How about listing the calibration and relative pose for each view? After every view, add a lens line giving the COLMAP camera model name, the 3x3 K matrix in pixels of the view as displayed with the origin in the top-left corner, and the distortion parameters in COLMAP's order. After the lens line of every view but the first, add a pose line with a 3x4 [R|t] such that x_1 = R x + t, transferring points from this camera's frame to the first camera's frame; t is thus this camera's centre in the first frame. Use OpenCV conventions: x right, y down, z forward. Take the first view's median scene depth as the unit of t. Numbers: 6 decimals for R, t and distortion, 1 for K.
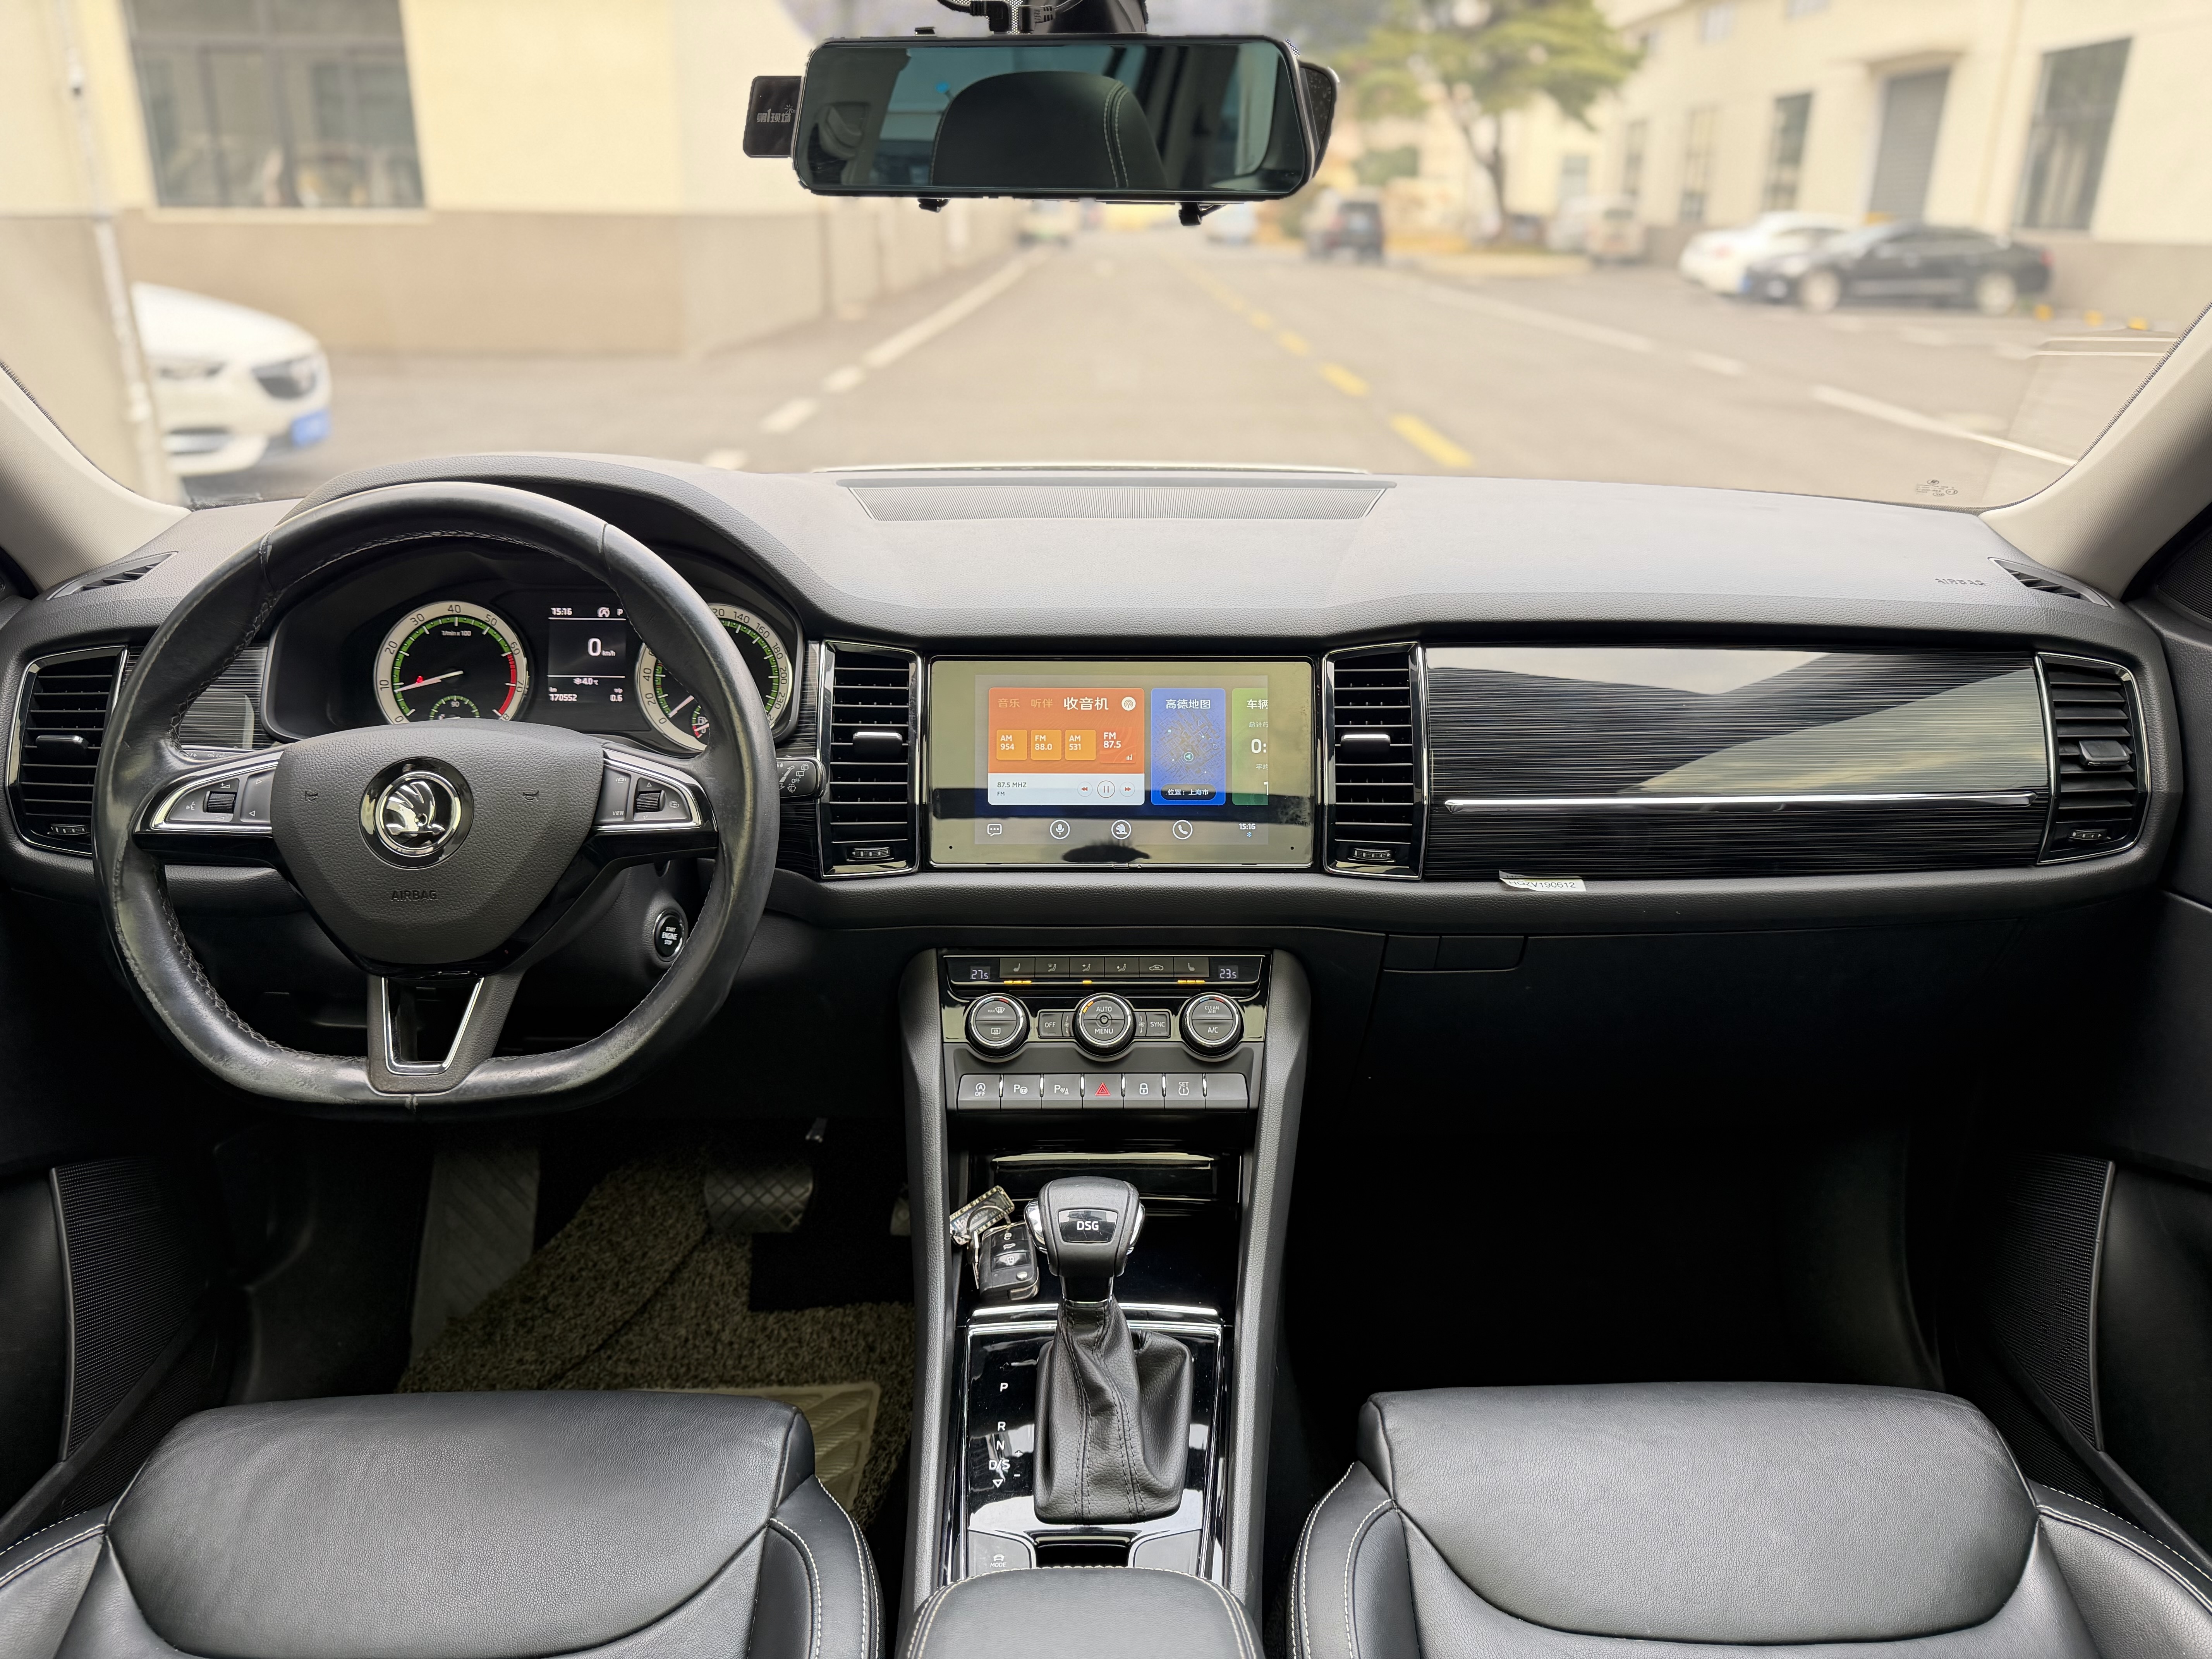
lens RADIAL K [[1516.1, 0, 1113.1], [0, 1516.1, 814.5], [0, 0, 1]] dist [0.005749, -0.000255]
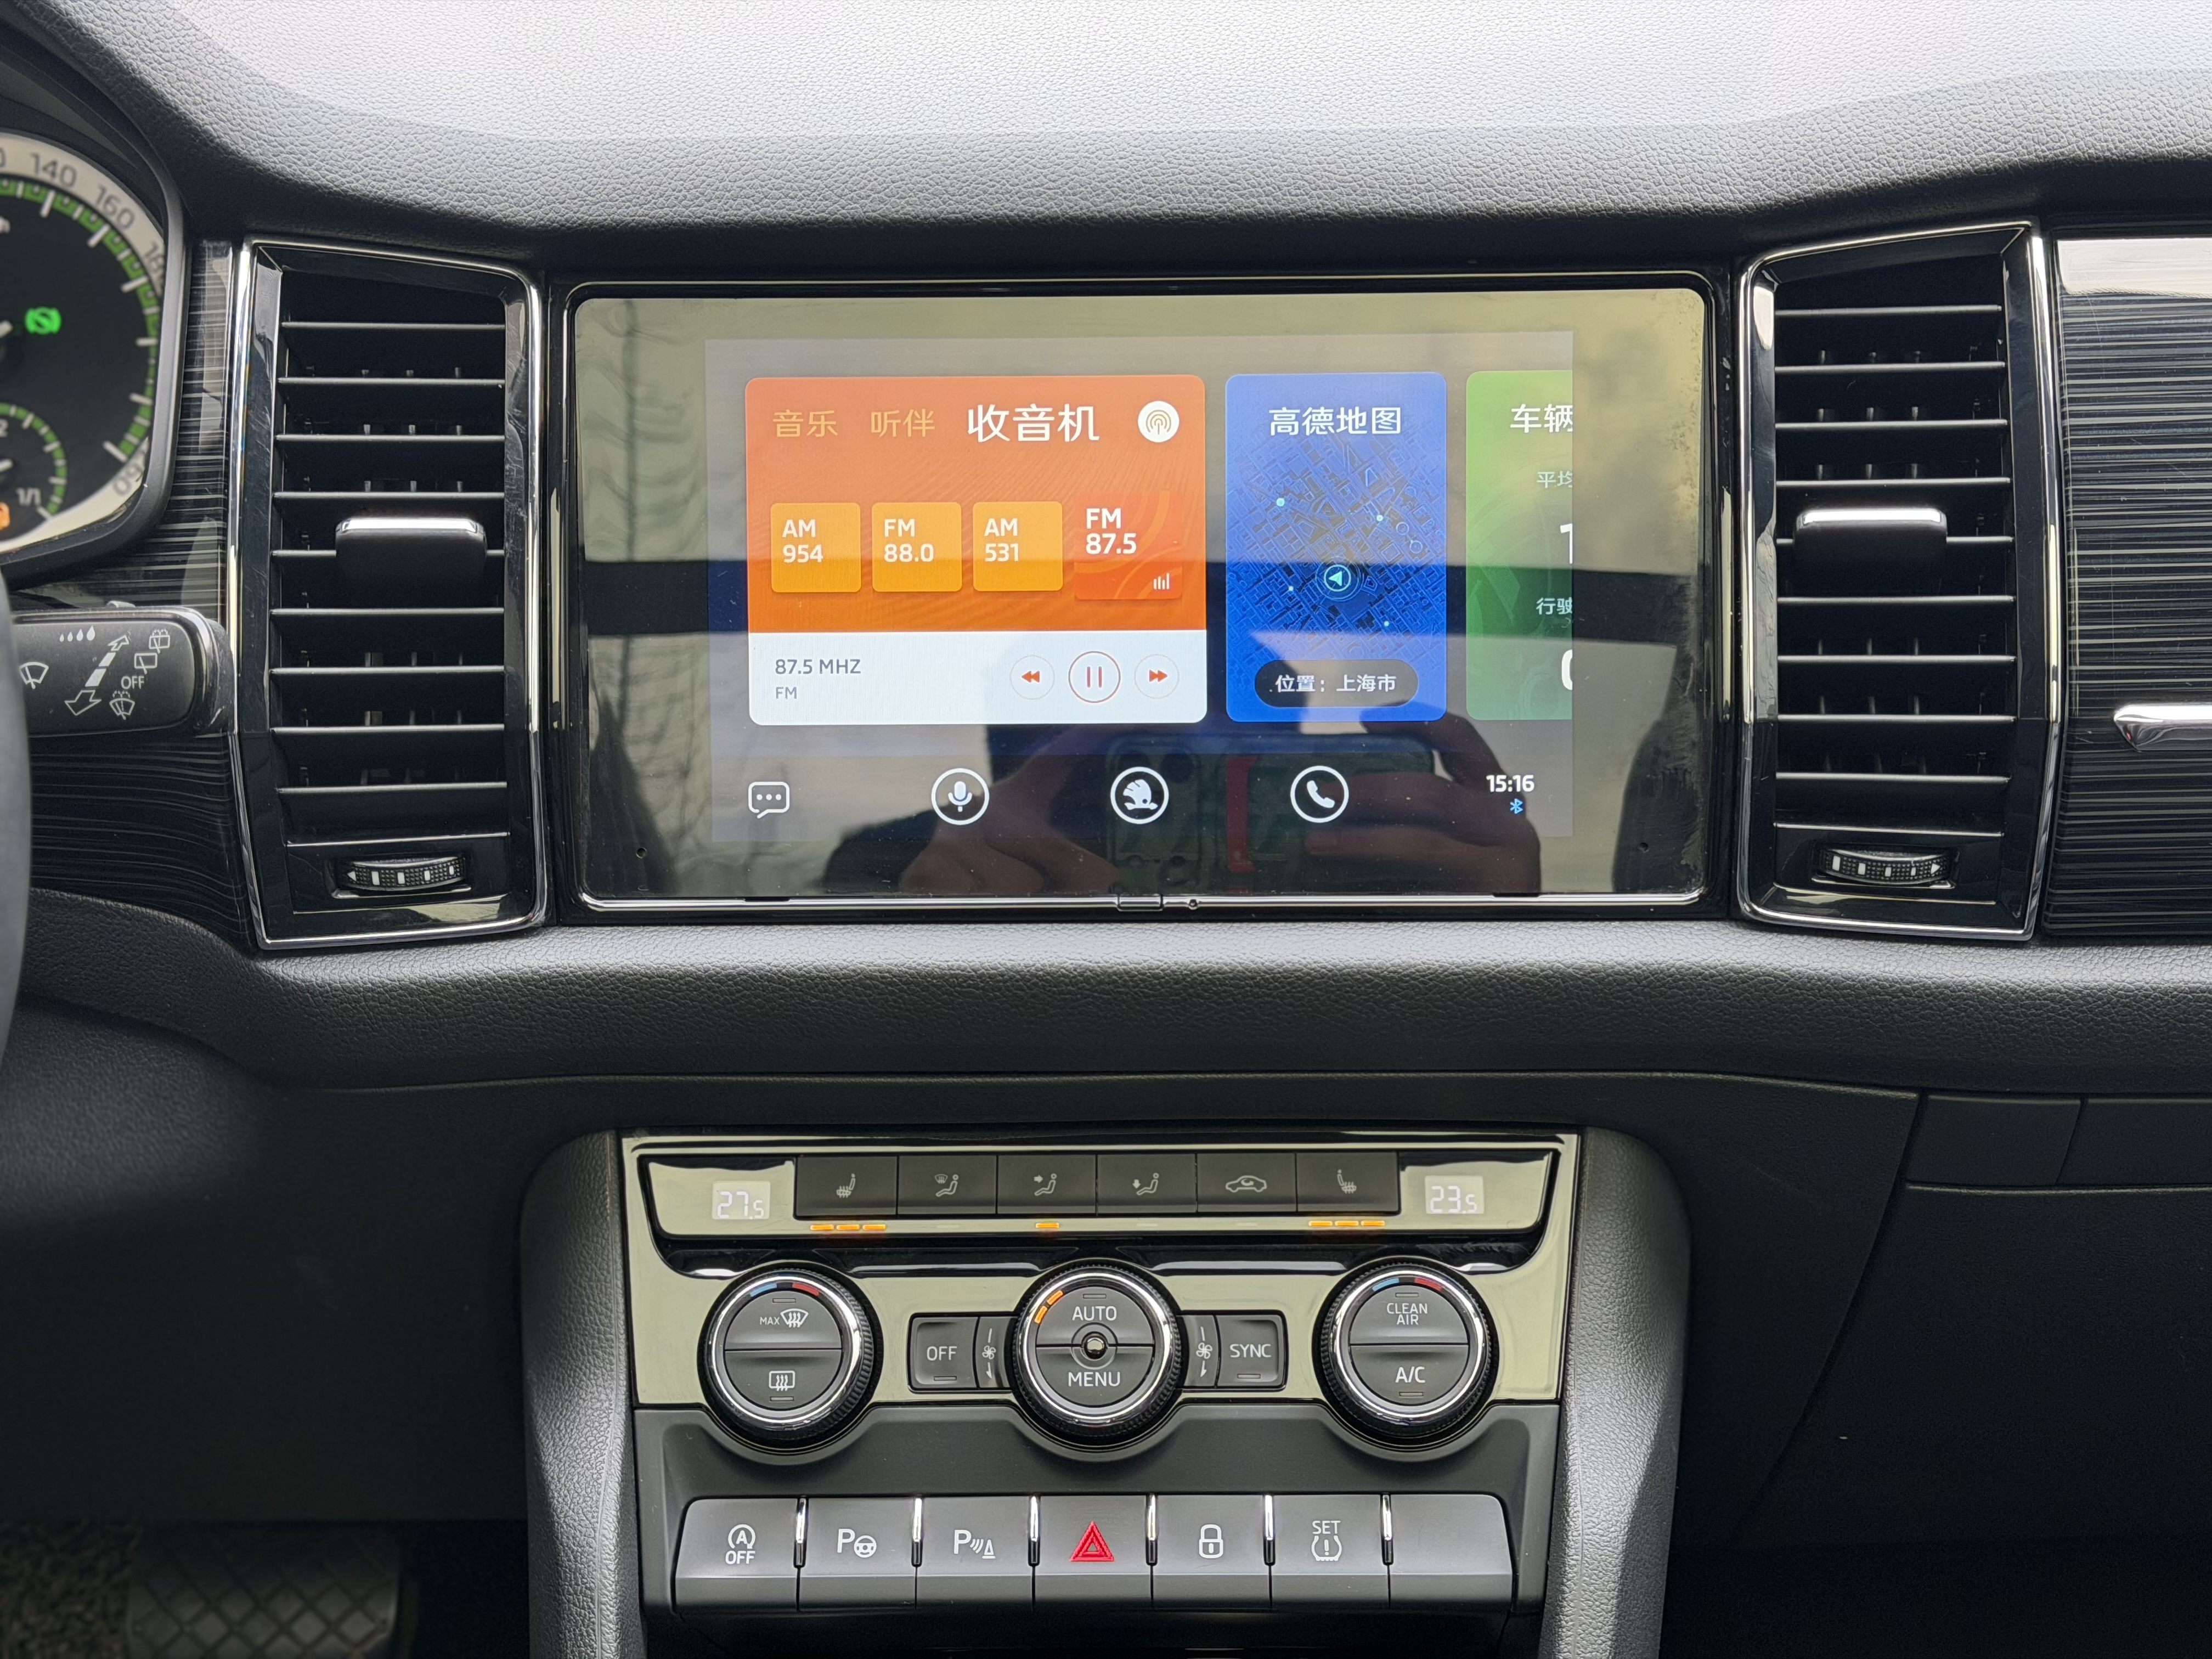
lens RADIAL K [[3085.7, 0, 1103.4], [0, 3085.7, 845.2], [0, 0, 1]] dist [0.084358, 0.000000]
pose [[0.999706, -0.008103, -0.022874, 0.013143], [0.010093, 0.996045, 0.088277, -0.040498], [0.022068, -0.088482, 0.995833, 0.308034]]
